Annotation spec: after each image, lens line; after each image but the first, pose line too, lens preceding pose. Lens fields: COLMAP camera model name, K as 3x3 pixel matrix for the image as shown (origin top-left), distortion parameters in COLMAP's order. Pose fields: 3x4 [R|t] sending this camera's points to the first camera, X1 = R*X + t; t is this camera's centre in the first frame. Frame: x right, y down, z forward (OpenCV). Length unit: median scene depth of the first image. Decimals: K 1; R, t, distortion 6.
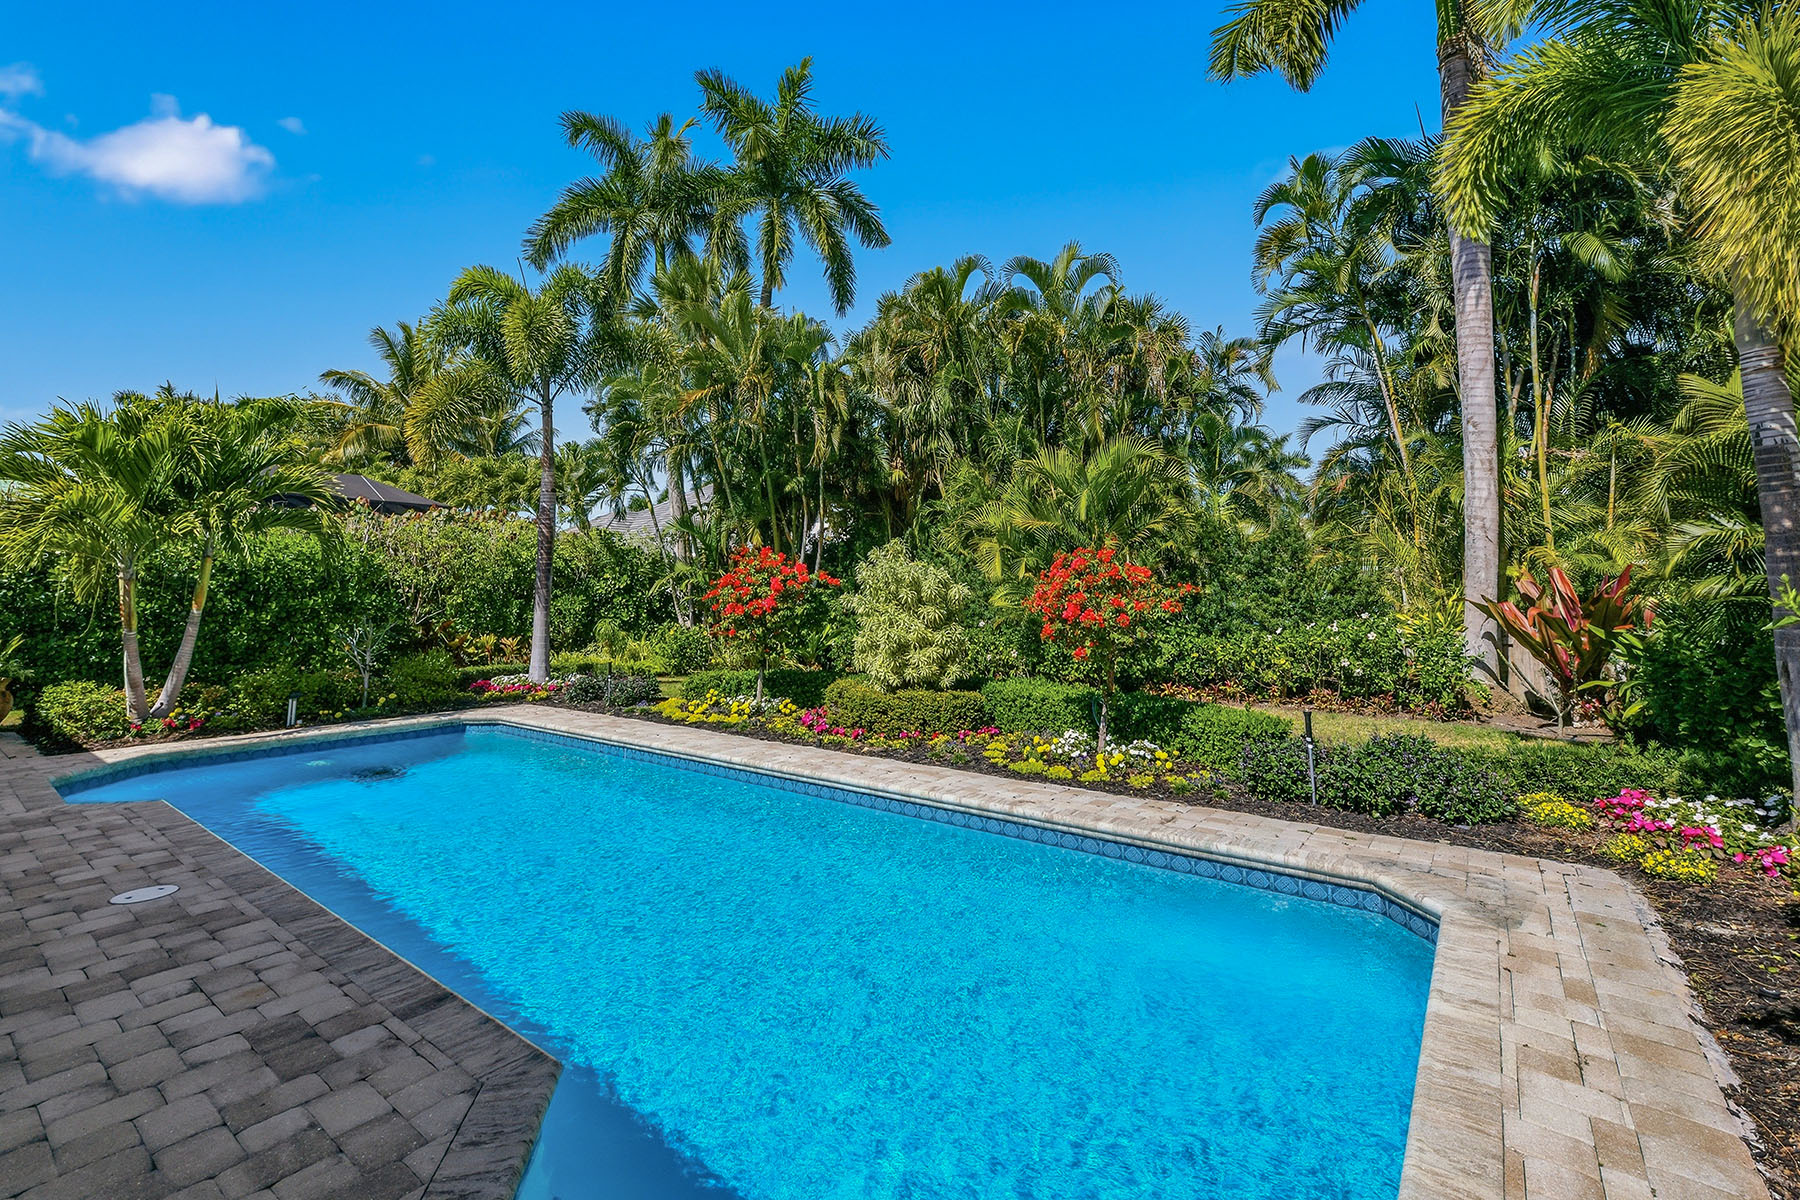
lens RADIAL K [[782.0, 0, 903.4], [0, 782.0, 500.9], [0, 0, 1]] dist [0.000113, 0.000016]
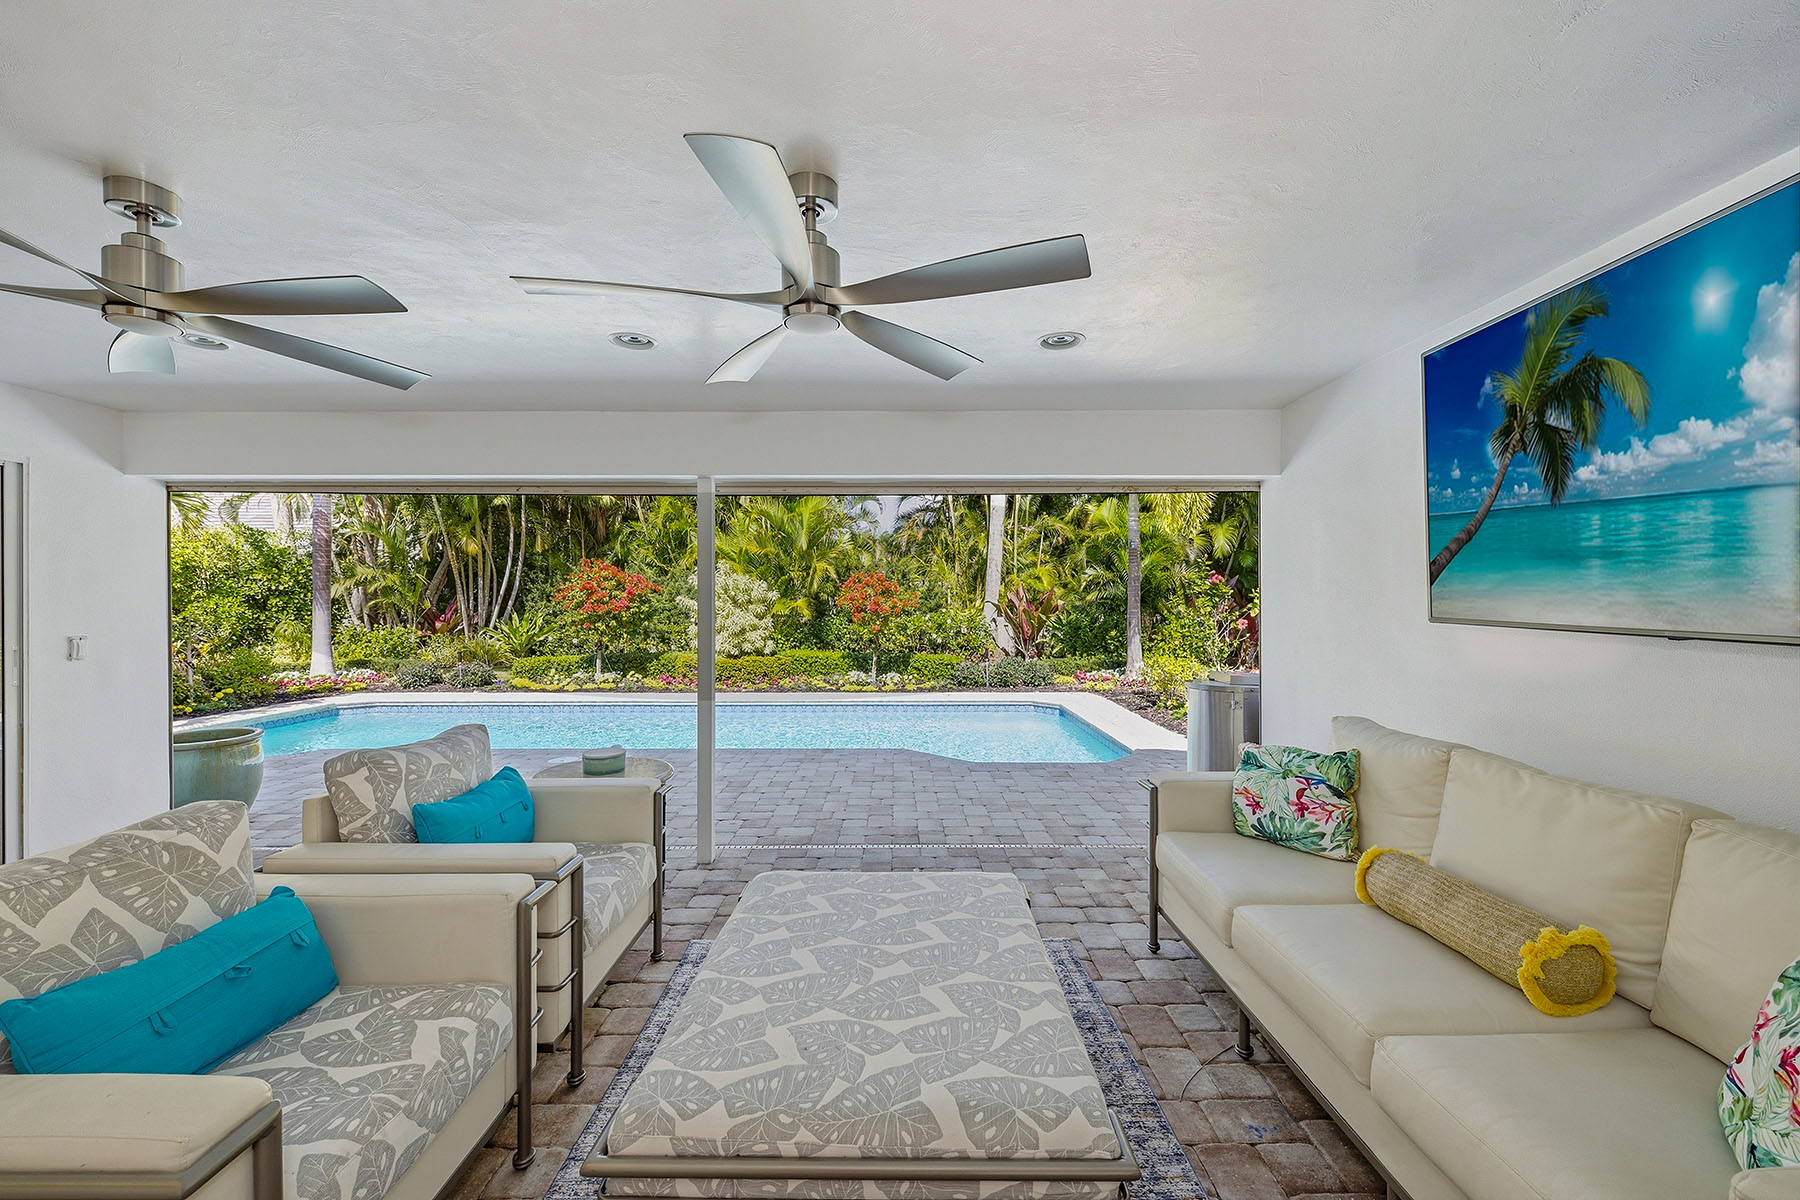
lens RADIAL K [[705.0, 0, 900.0], [0, 705.0, 600.0], [0, 0, 1]] dist [-0.000438, -0.000062]
pose [[0.799995, 0.004596, 0.599989, -0.467778], [-0.074161, 0.993060, 0.091276, -0.020347], [-0.595406, -0.117517, 0.794784, -0.239067]]
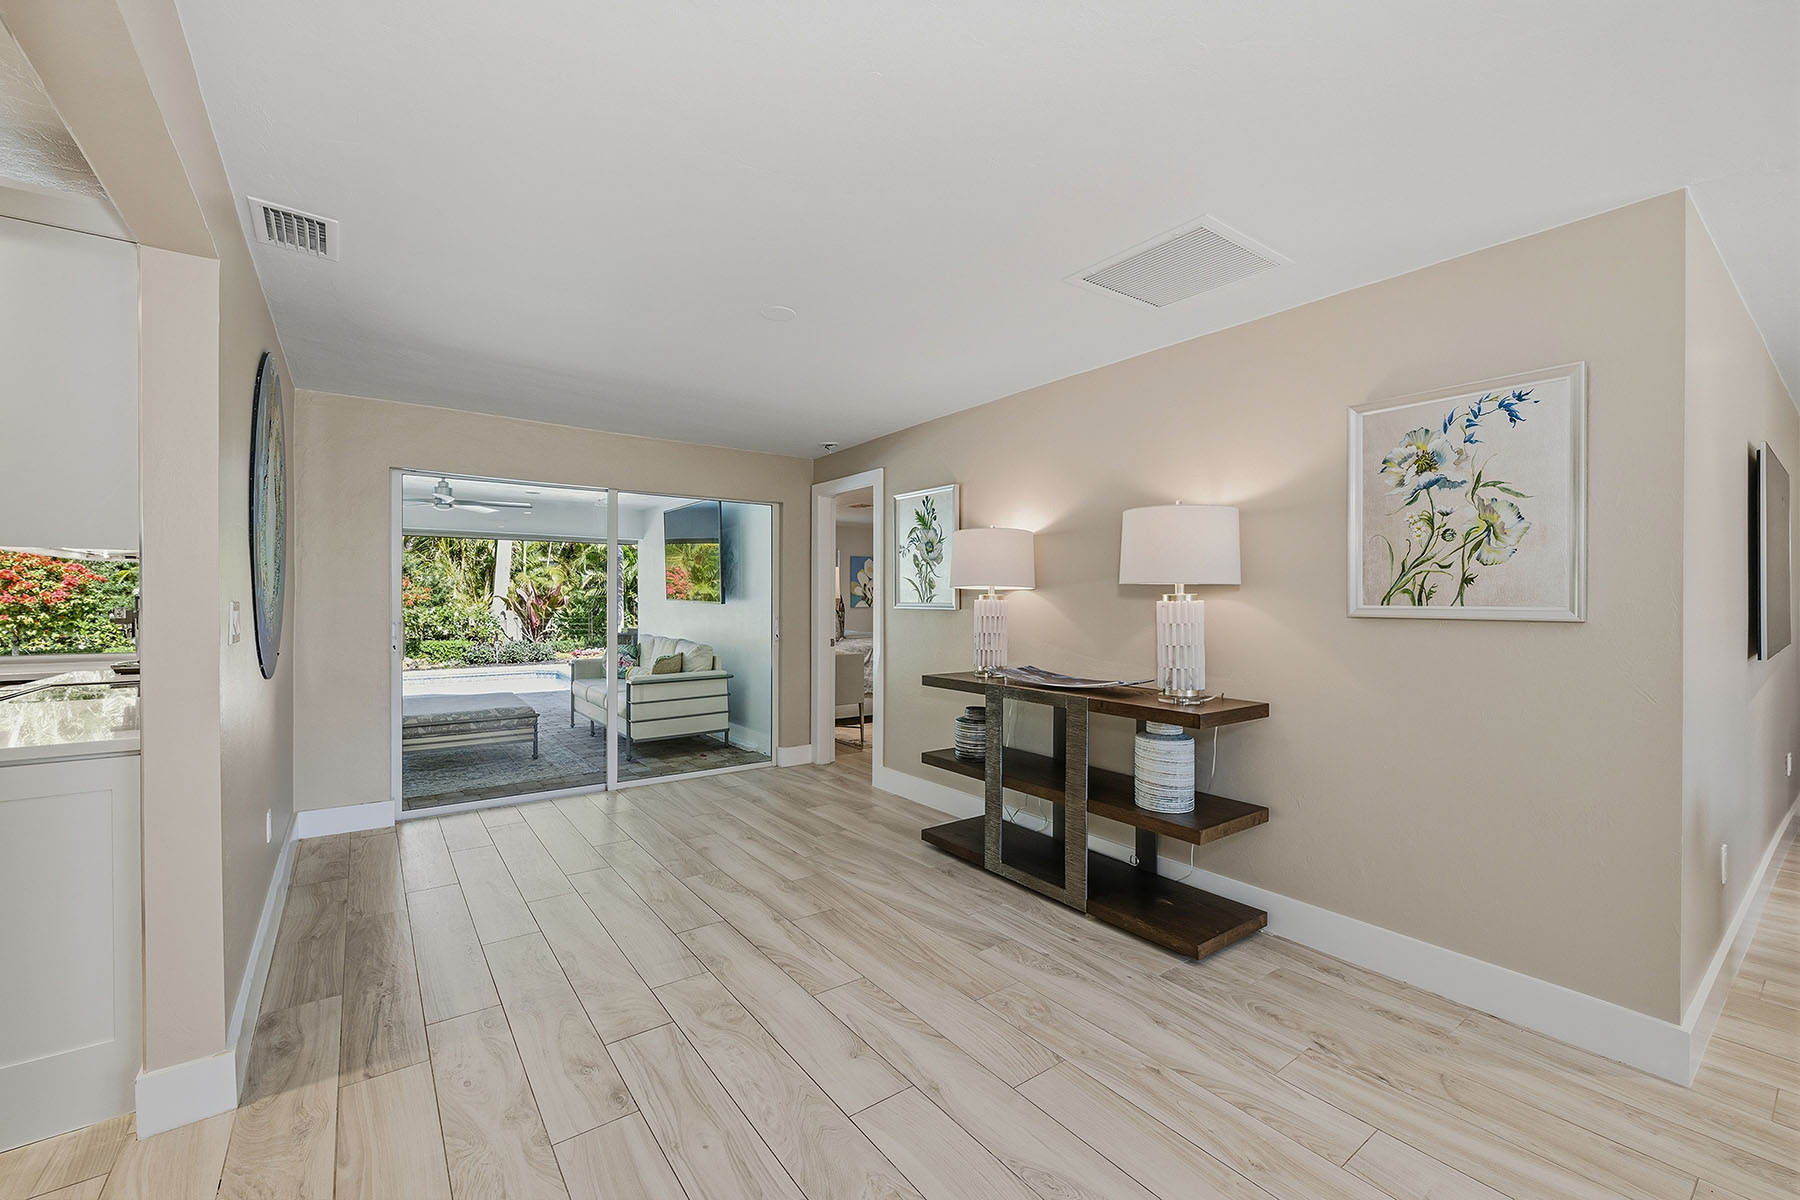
lens RADIAL K [[730.6, 0, 900.0], [0, 730.6, 600.0], [0, 0, 1]] dist [0.002330, -0.000149]
pose [[0.292248, 0.005460, 0.956327, -0.825877], [-0.119251, 0.992387, 0.030776, -0.055882], [-0.948878, -0.123037, 0.290675, -0.600027]]
